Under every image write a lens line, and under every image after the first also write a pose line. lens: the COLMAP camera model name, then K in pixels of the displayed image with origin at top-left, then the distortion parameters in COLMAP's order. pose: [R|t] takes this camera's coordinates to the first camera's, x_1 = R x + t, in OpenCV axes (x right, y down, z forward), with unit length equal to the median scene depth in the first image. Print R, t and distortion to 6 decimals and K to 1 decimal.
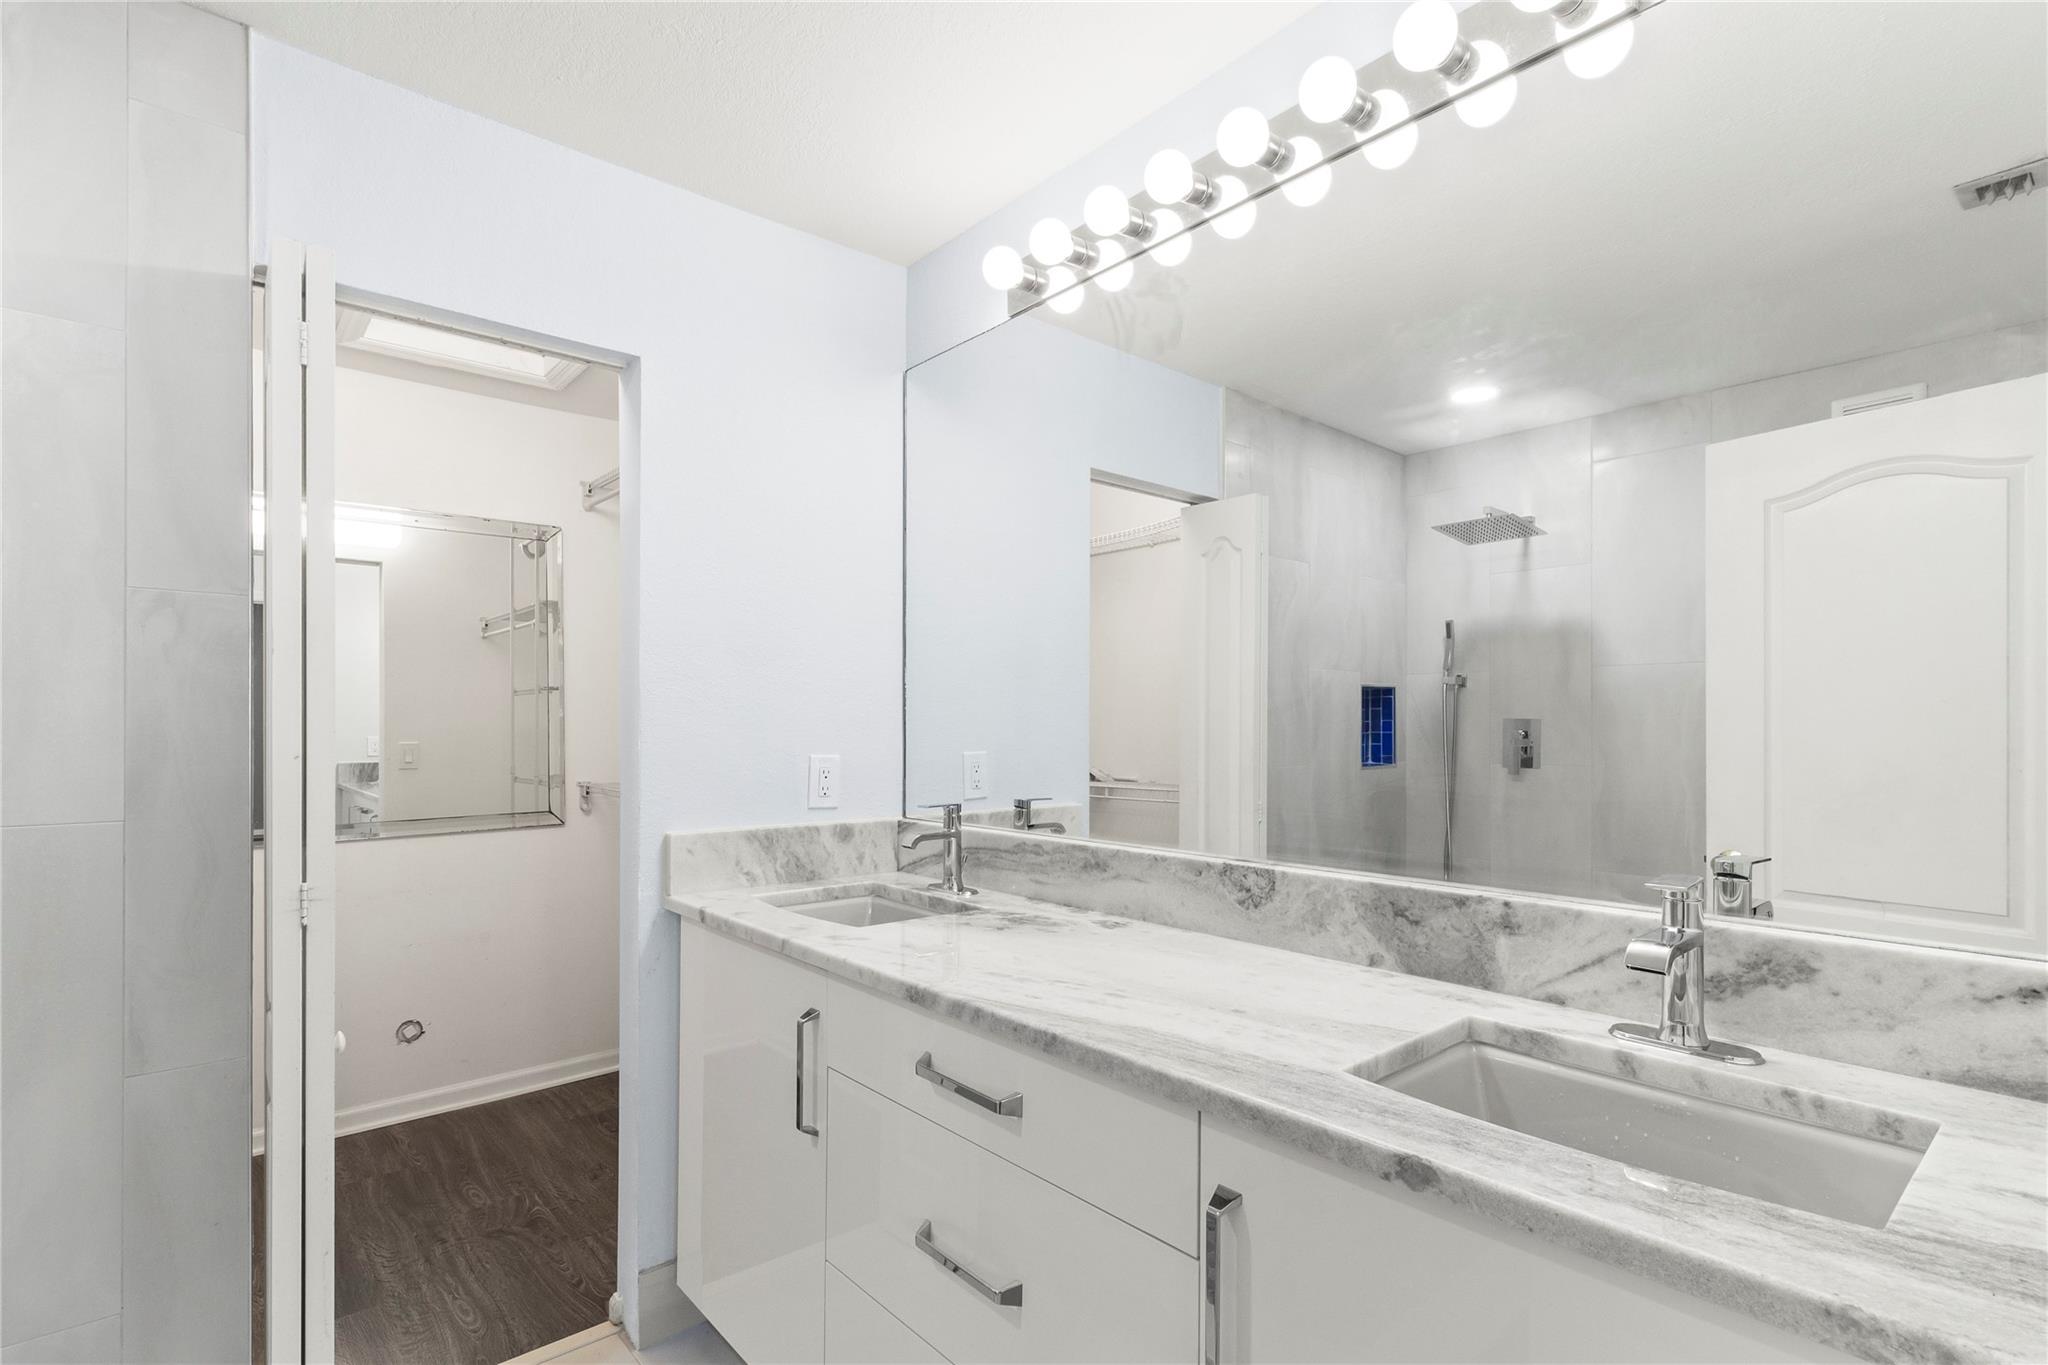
lens RADIAL K [[964.7, 0, 1034.2], [0, 964.7, 713.6], [0, 0, 1]] dist [0.000476, 0.000319]
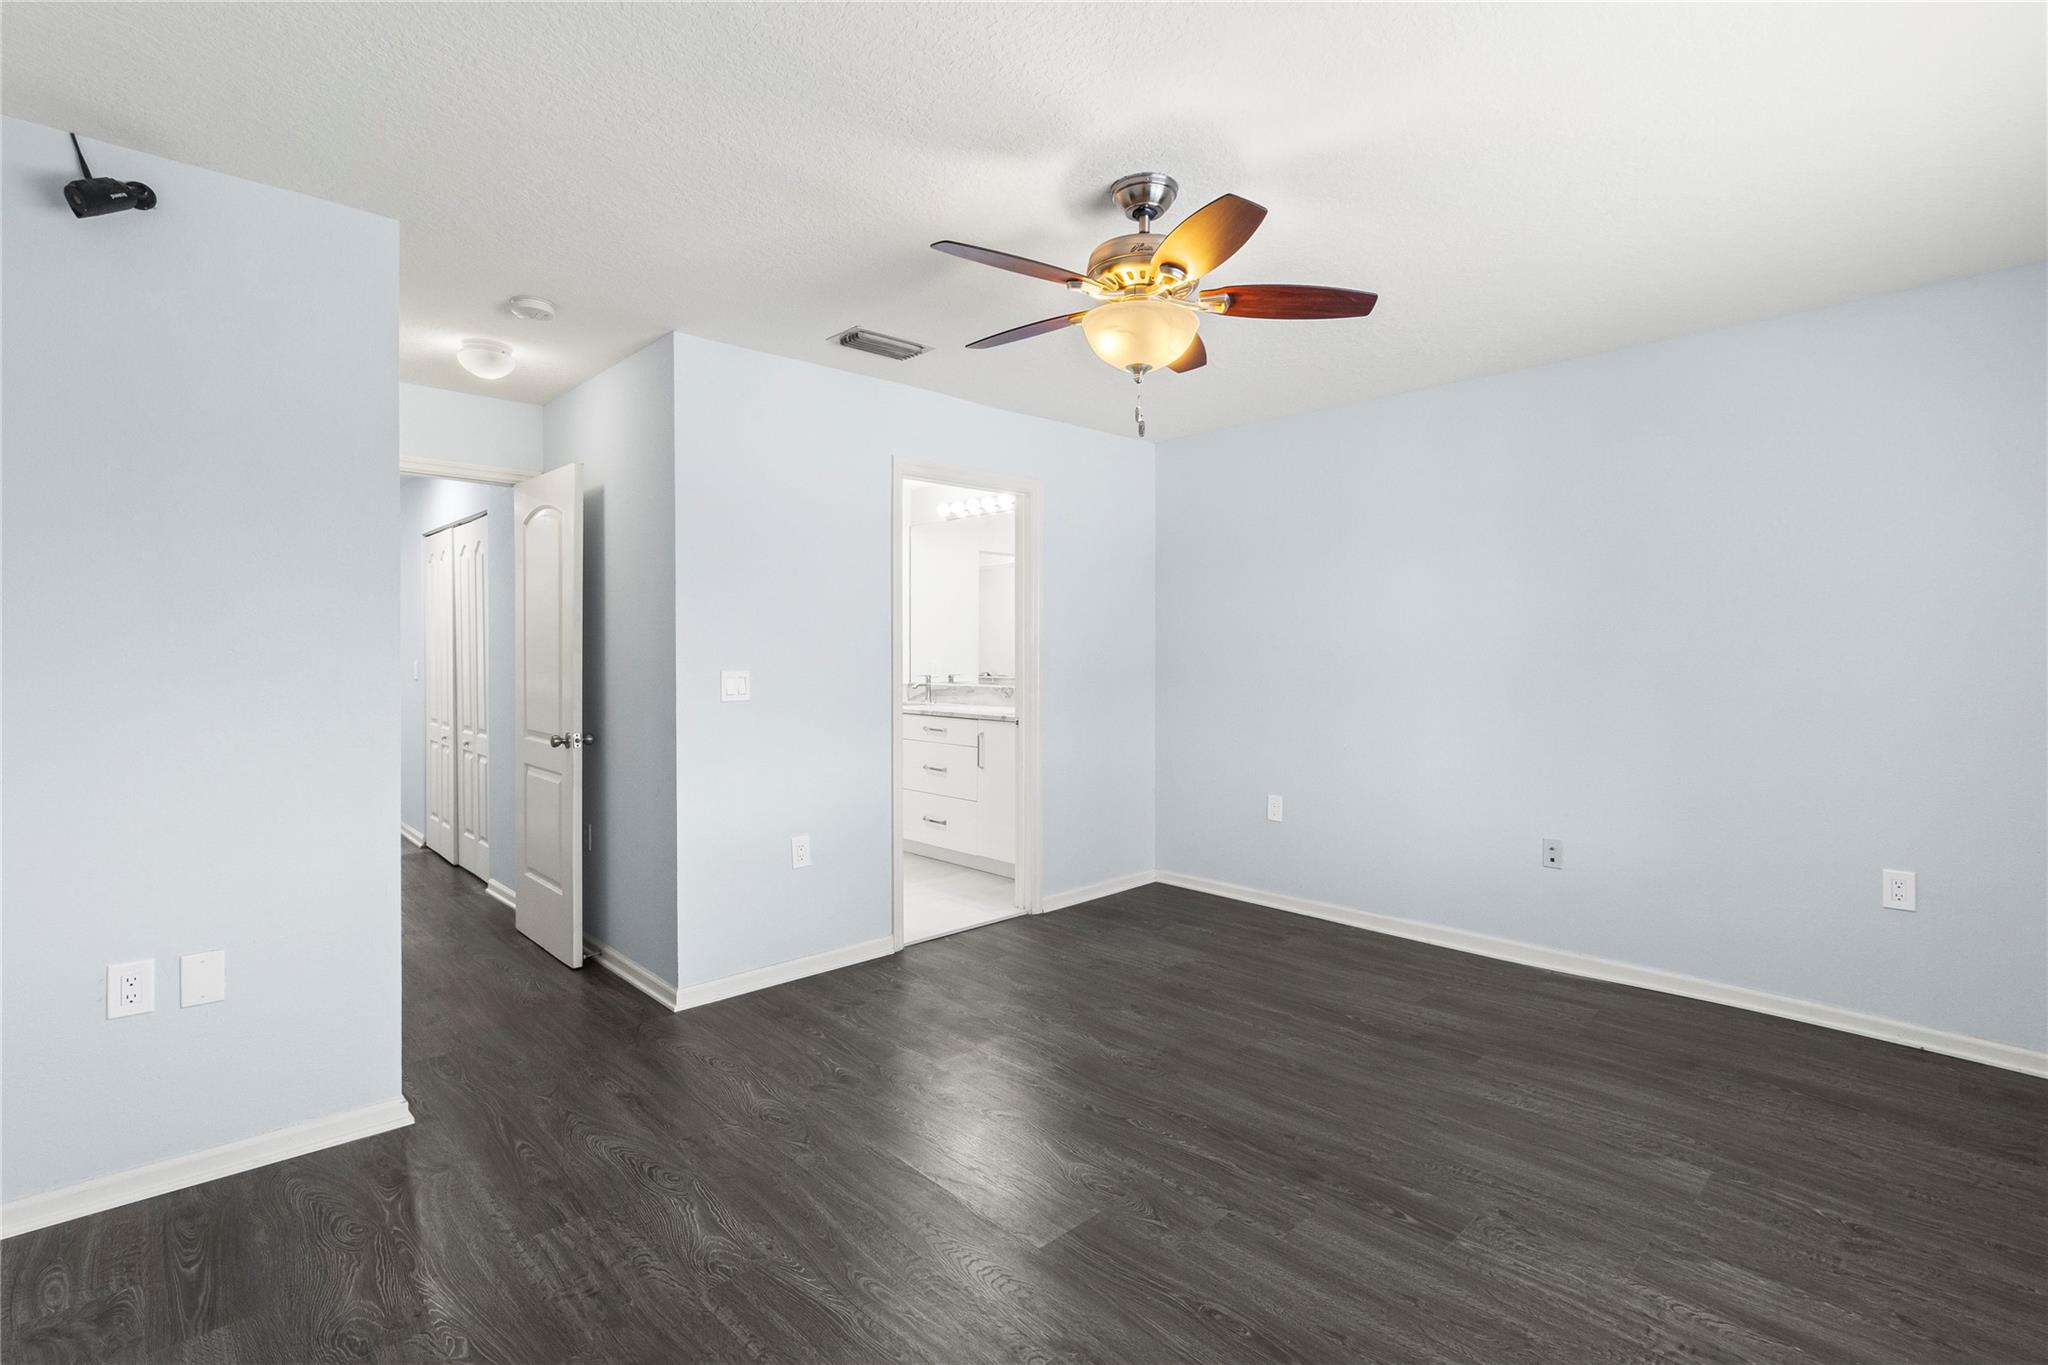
lens RADIAL K [[934.8, 0, 1024.0], [0, 934.8, 682.5], [0, 0, 1]] dist [-0.000300, -0.000031]
pose [[0.999272, 0.004222, 0.037925, 0.141385], [-0.005831, 0.999083, 0.042411, -0.019849], [-0.037711, -0.042602, 0.998380, -2.587288]]
